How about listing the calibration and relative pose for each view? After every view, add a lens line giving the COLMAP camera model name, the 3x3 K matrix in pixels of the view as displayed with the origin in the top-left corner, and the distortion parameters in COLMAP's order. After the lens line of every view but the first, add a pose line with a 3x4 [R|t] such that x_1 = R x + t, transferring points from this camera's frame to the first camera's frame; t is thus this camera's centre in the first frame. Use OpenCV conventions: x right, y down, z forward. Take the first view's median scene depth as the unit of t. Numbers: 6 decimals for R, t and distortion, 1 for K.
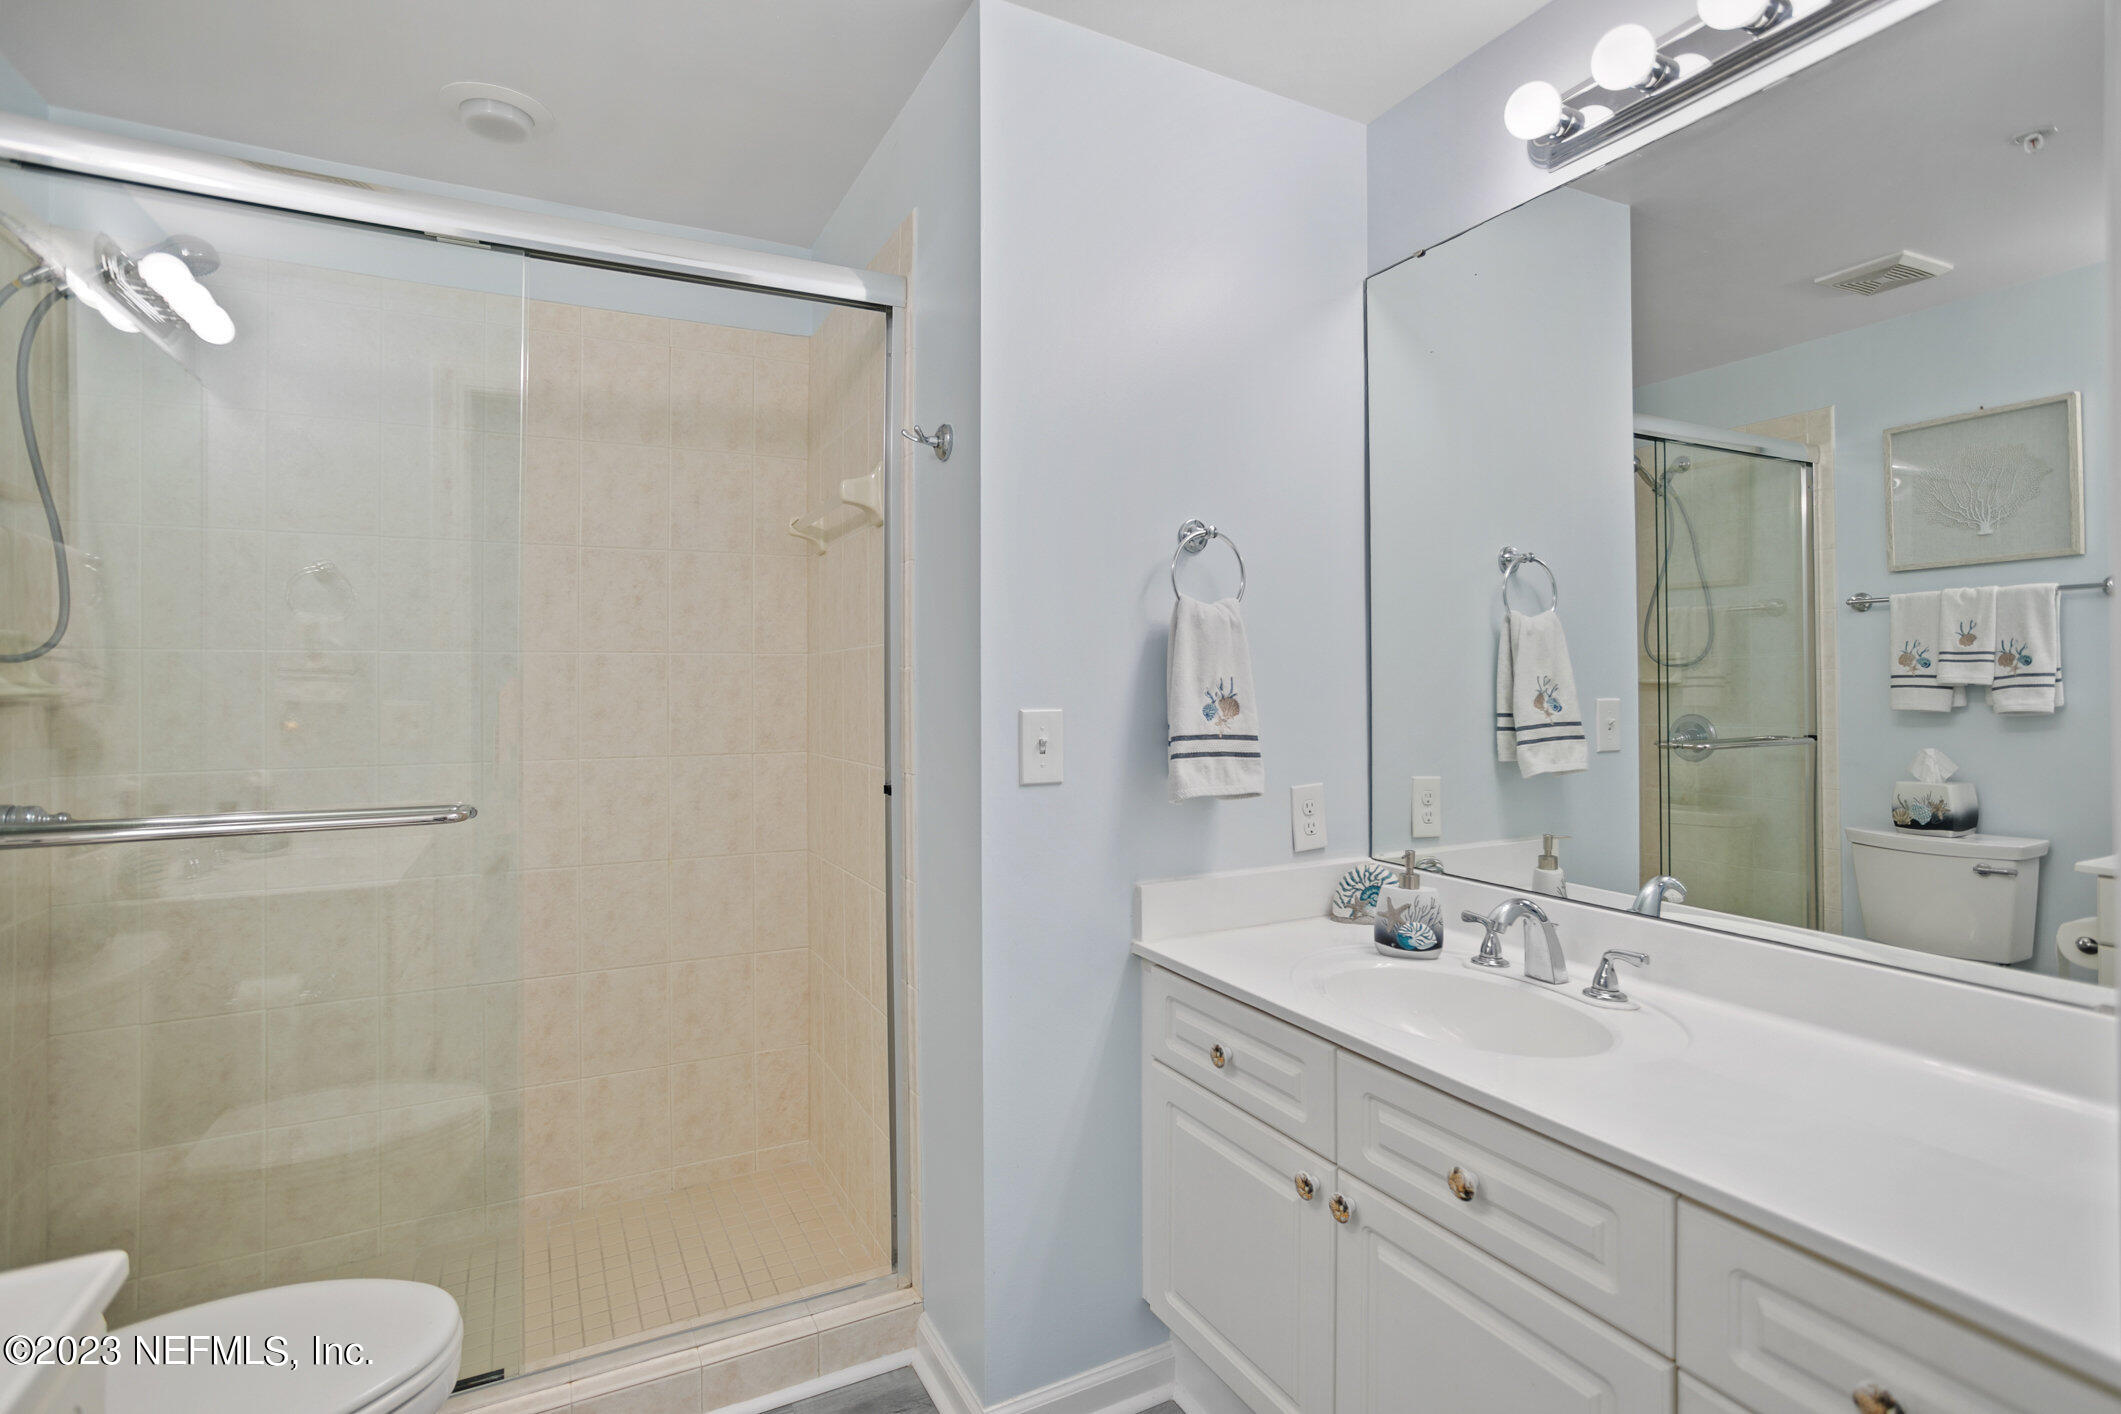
lens RADIAL K [[1033.8, 0, 1083.1], [0, 1033.8, 668.4], [0, 0, 1]] dist [-0.039419, 0.023322]
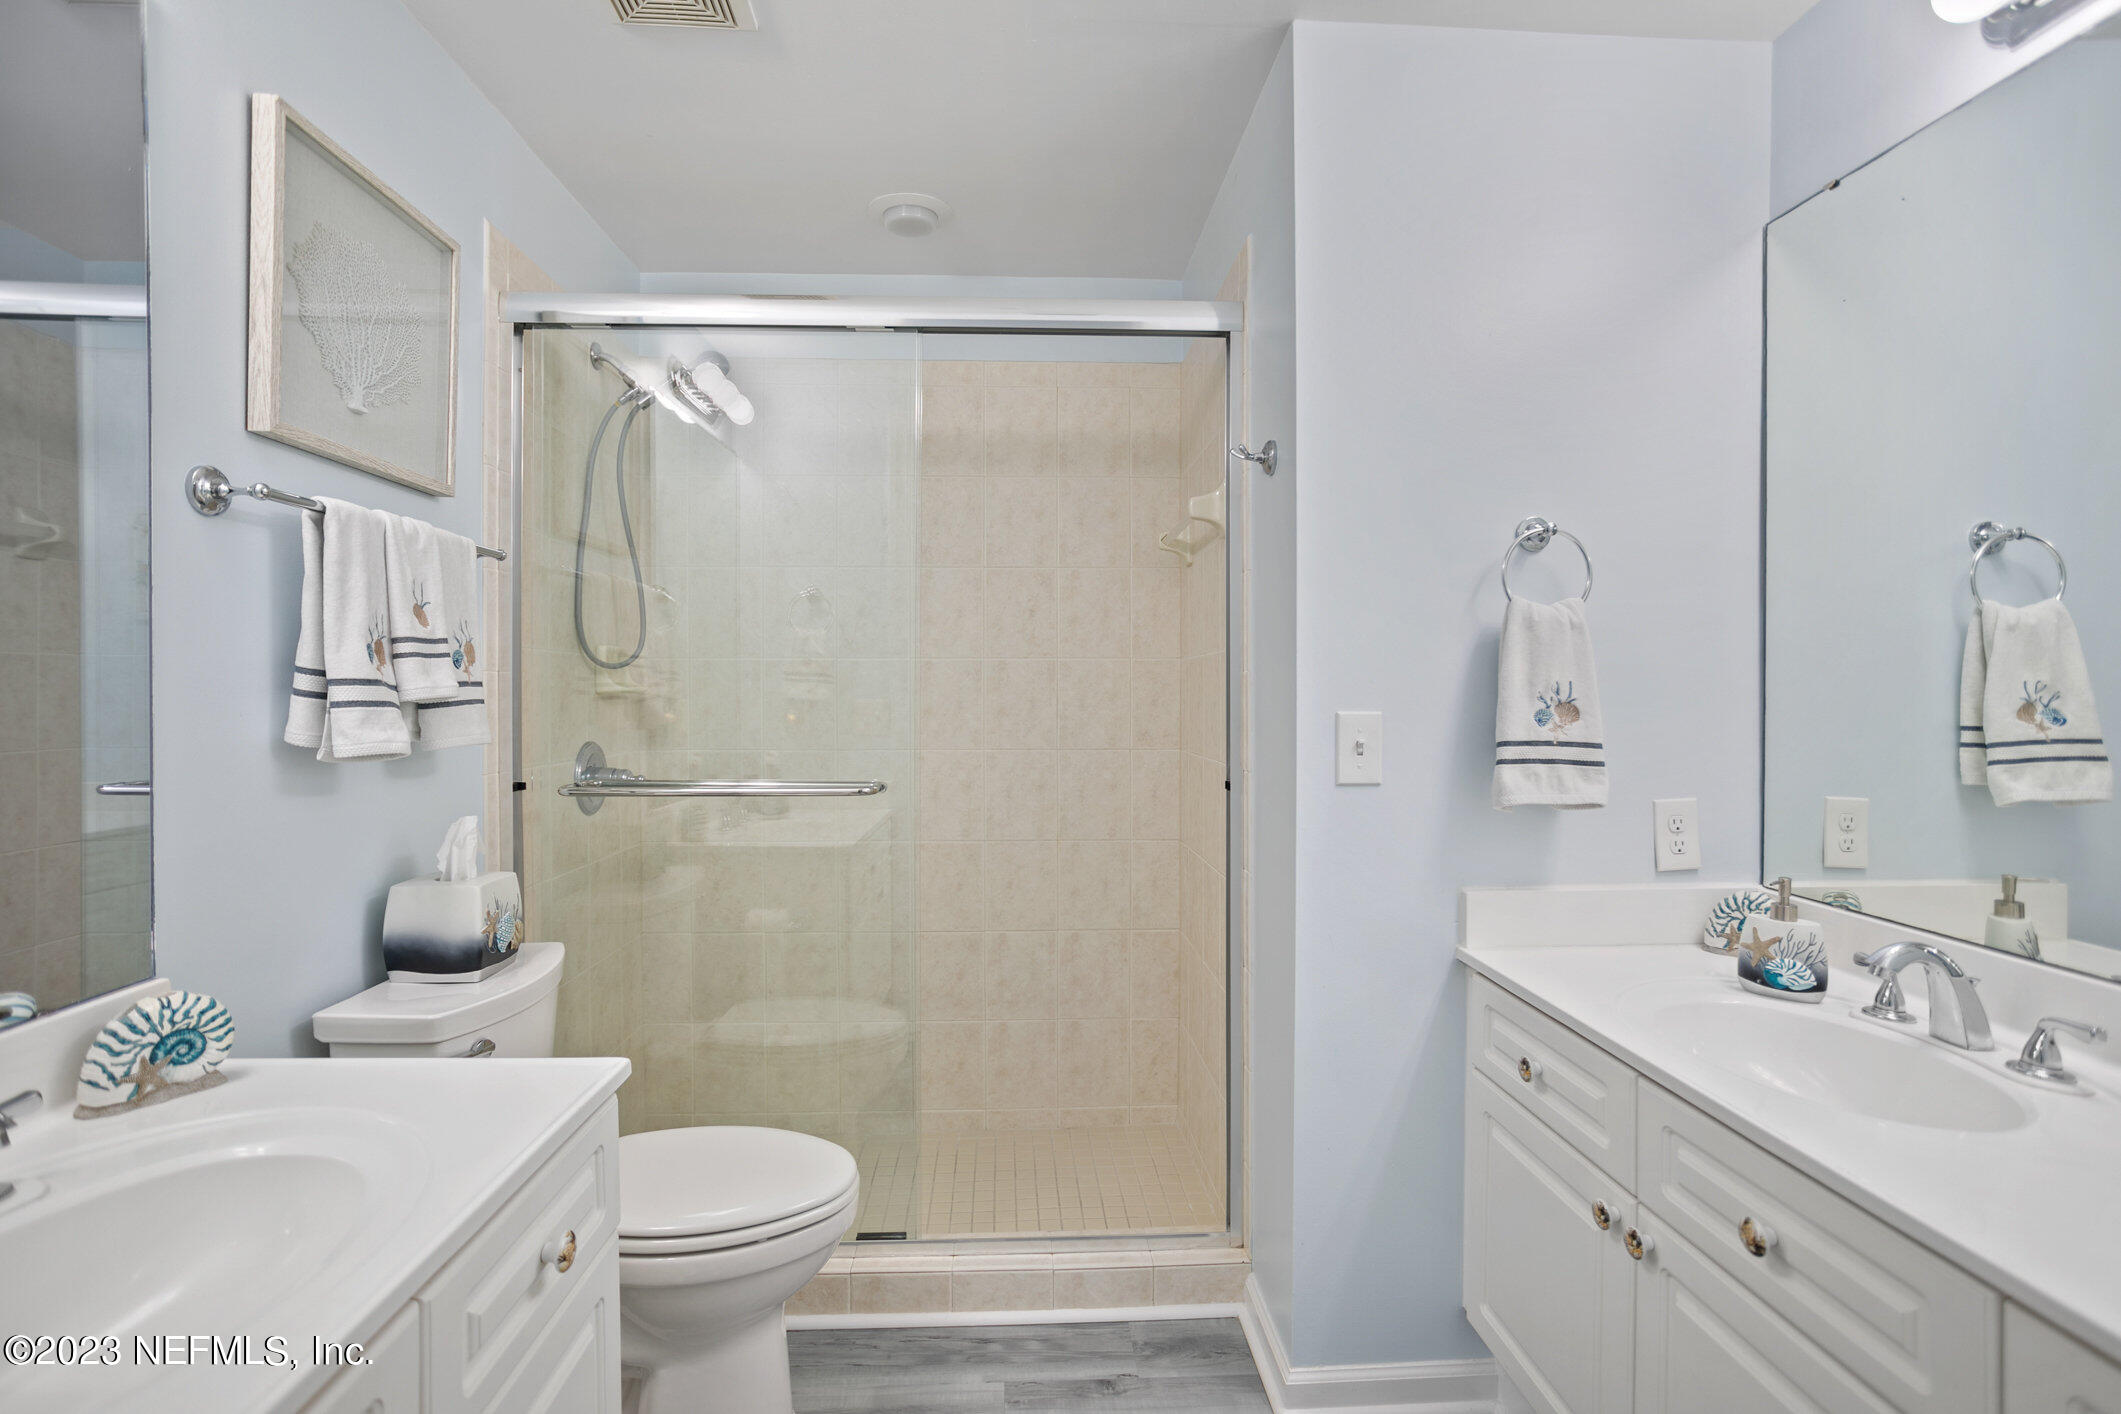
lens RADIAL K [[1033.8, 0, 1084.0], [0, 1033.8, 693.1], [0, 0, 1]] dist [-0.039419, 0.023322]
pose [[0.912498, 0.006736, -0.409026, 0.119185], [0.001759, 0.999791, 0.020387, -0.000355], [0.409078, -0.019322, 0.912295, -0.040247]]
